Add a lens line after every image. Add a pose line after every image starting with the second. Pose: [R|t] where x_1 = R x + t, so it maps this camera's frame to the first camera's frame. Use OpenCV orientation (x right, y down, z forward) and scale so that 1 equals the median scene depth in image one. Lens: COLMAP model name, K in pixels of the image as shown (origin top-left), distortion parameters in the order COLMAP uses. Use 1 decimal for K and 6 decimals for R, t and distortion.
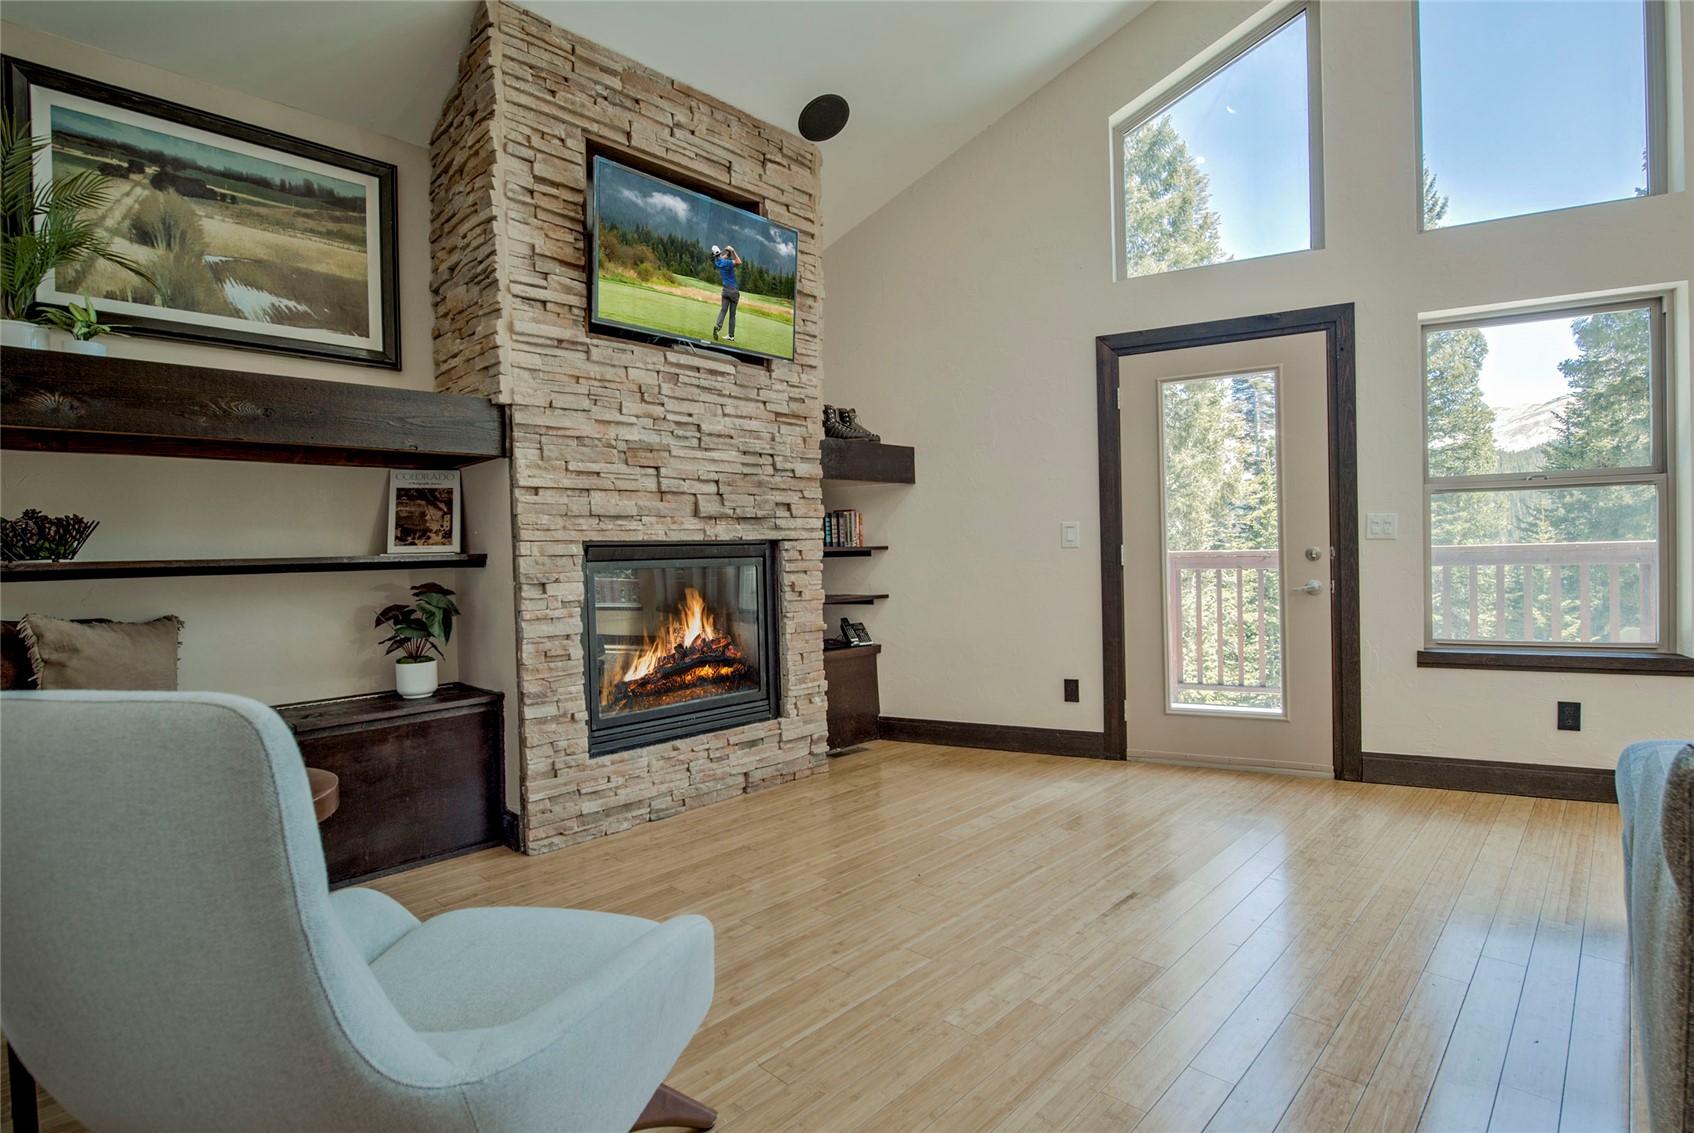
lens RADIAL K [[828.7, 0, 843.6], [0, 828.7, 559.4], [0, 0, 1]] dist [-0.000047, -0.000006]
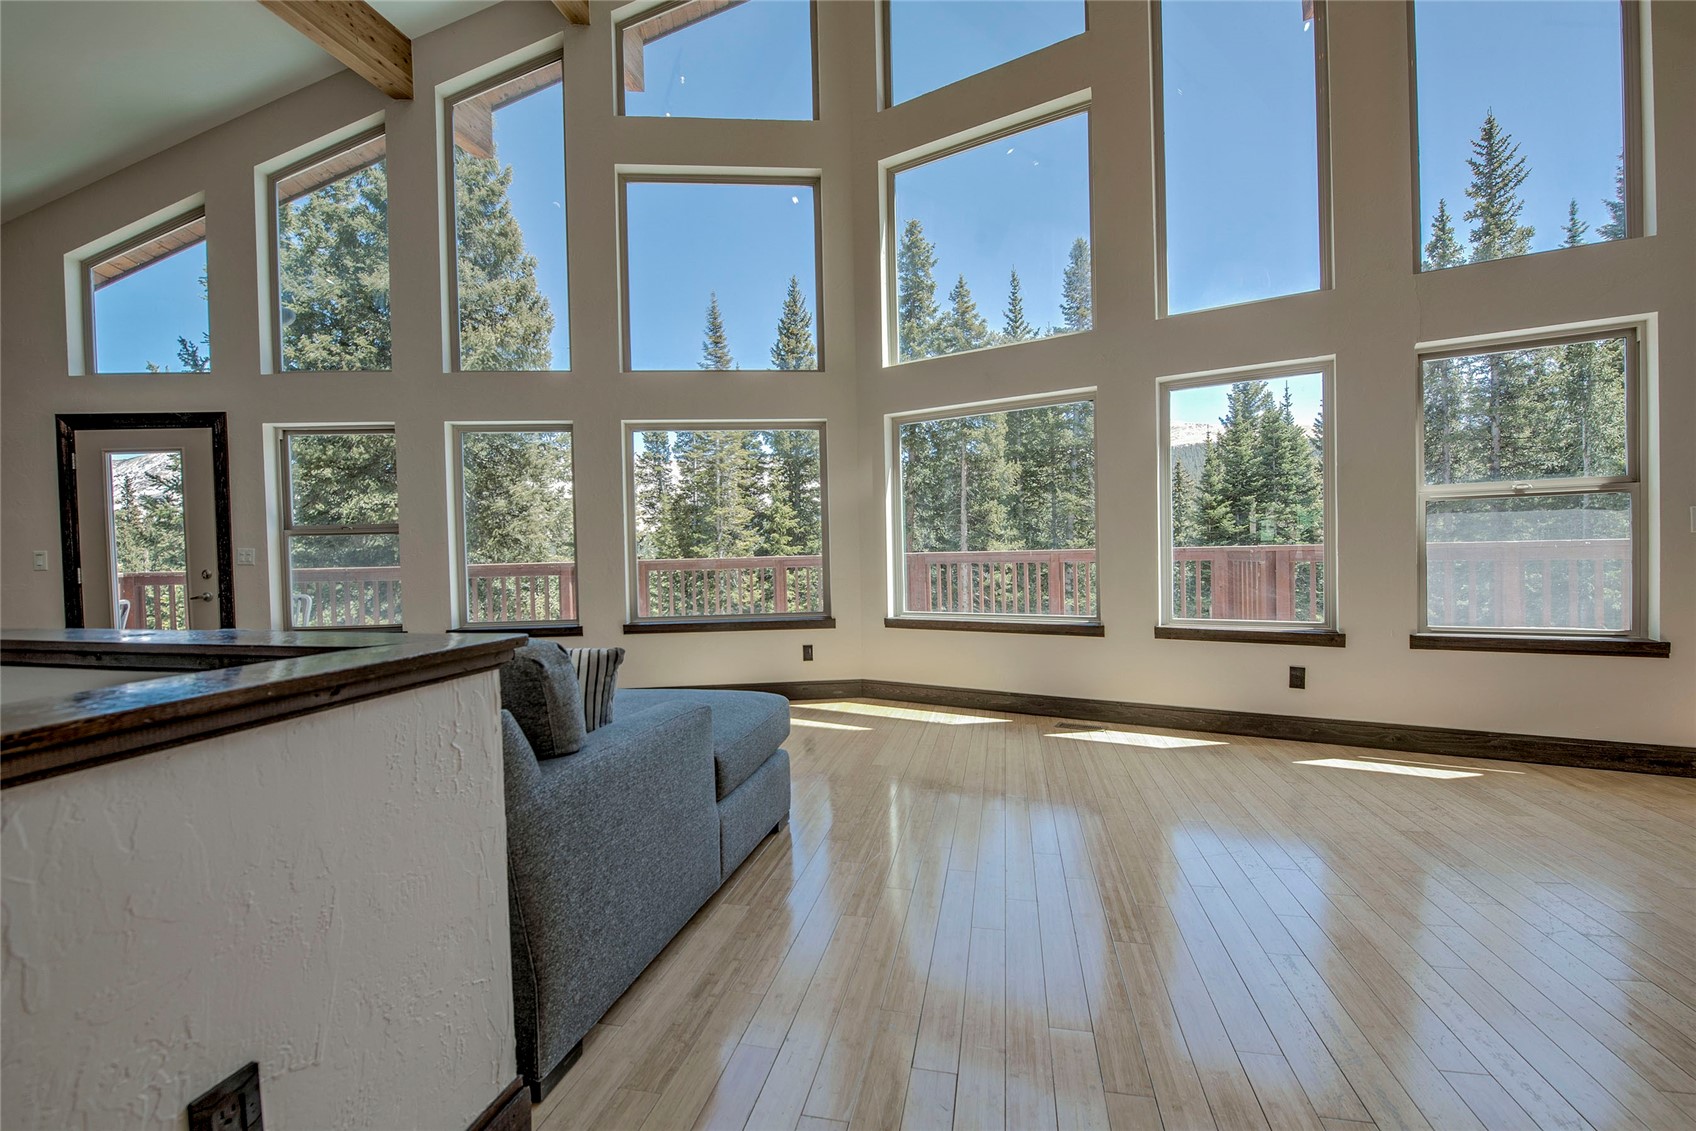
lens RADIAL K [[728.7, 0, 844.4], [0, 728.7, 556.3], [0, 0, 1]] dist [-0.017889, -0.000377]
pose [[0.855978, 0.000139, 0.517012, 0.781097], [0.006636, 0.999915, -0.011257, -0.015317], [-0.516970, 0.013067, 0.855904, -0.632553]]
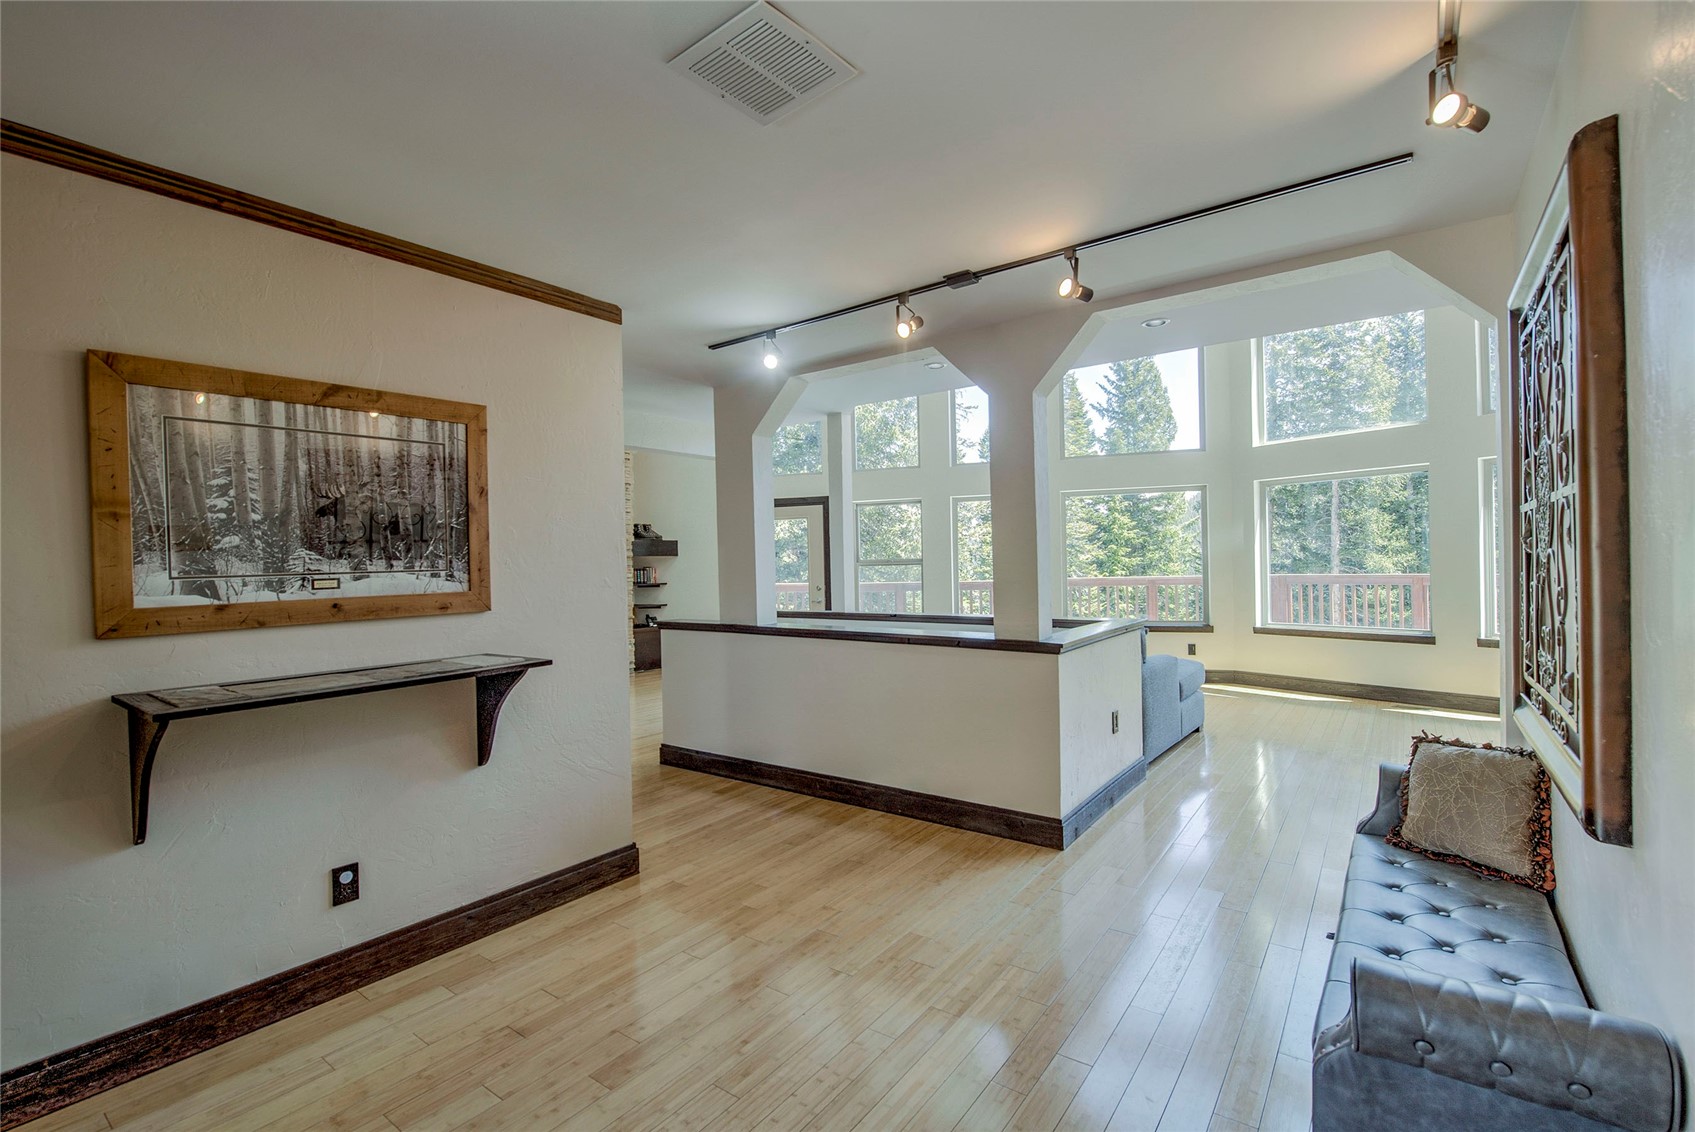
lens RADIAL K [[774.4, 0, 837.8], [0, 774.4, 571.3], [0, 0, 1]] dist [-0.010071, 0.000102]
pose [[0.991768, 0.002376, 0.128028, 0.272824], [-0.002182, 0.999996, -0.001655, -0.050175], [-0.128032, 0.001362, 0.991769, -1.290547]]
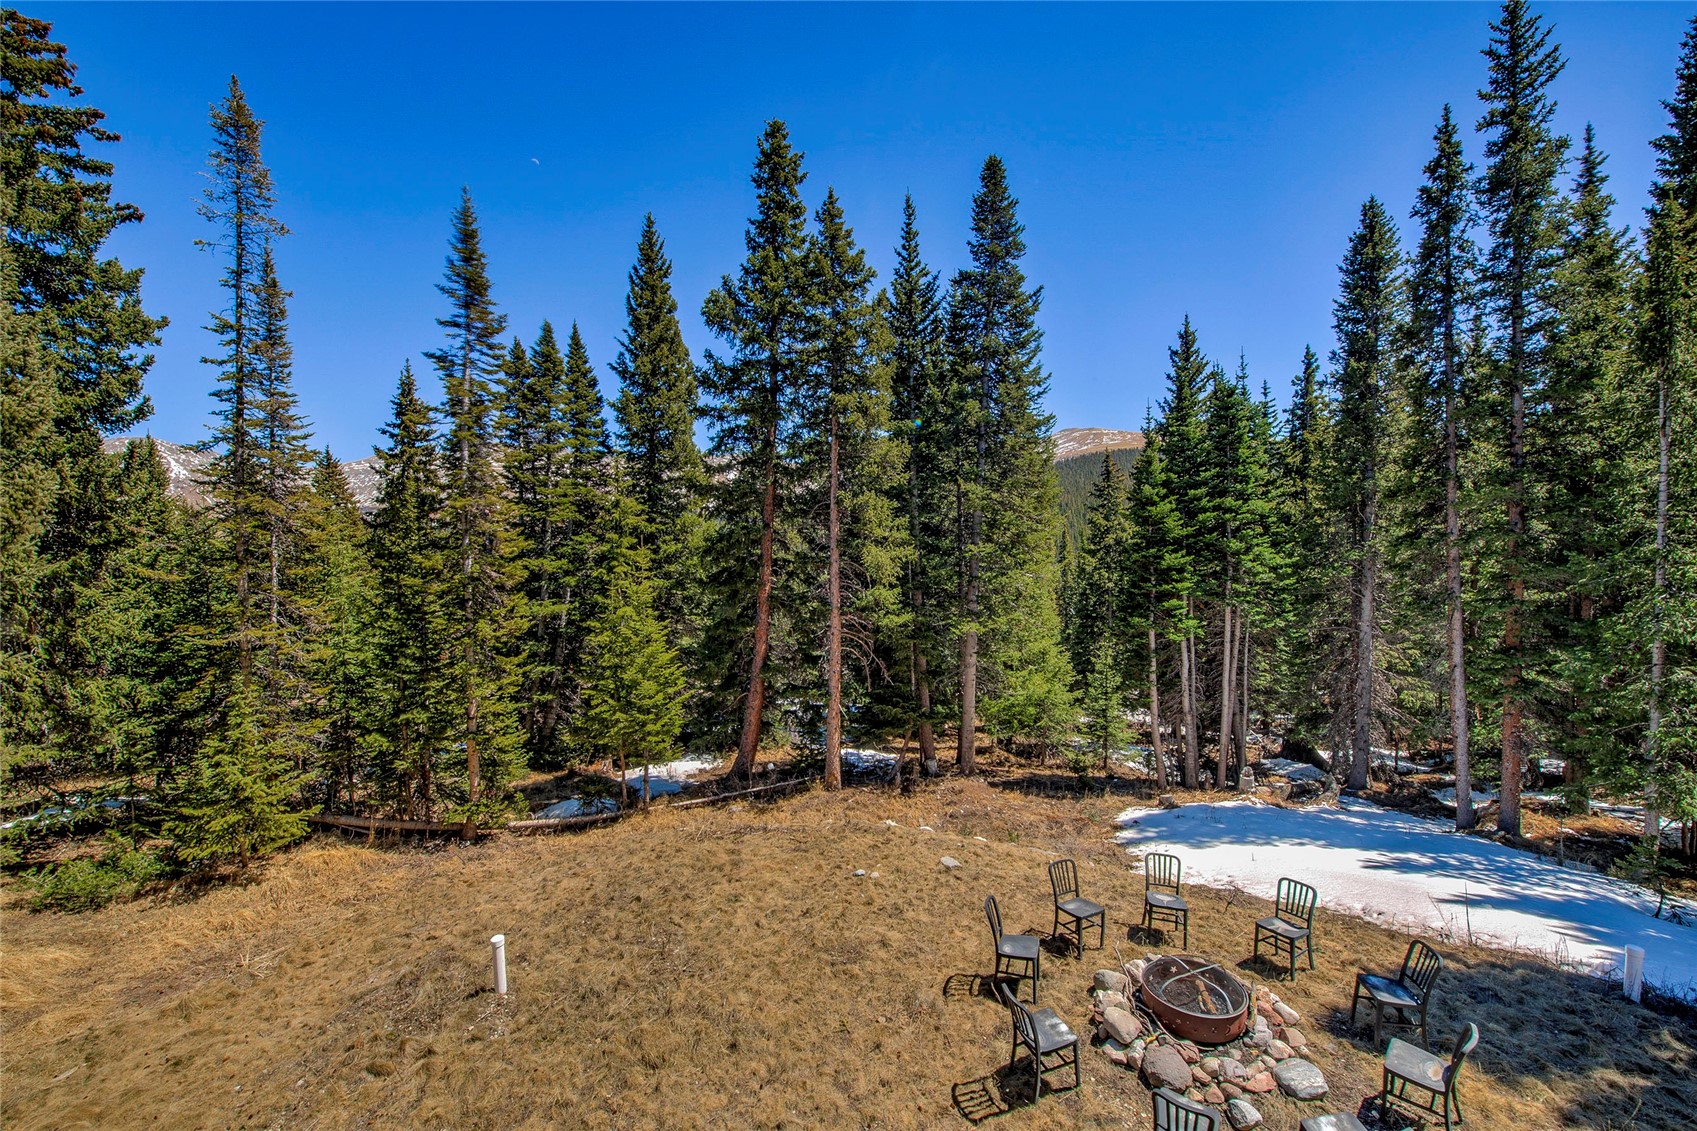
lens RADIAL K [[692.2, 0, 856.3], [0, 692.2, 566.4], [0, 0, 1]] dist [-0.015374, -0.002363]
pose [[0.805898, -0.012819, 0.591915, 2.317068], [0.006559, 0.999898, 0.012725, -0.131334], [-0.592017, -0.006373, 0.805900, 0.480832]]
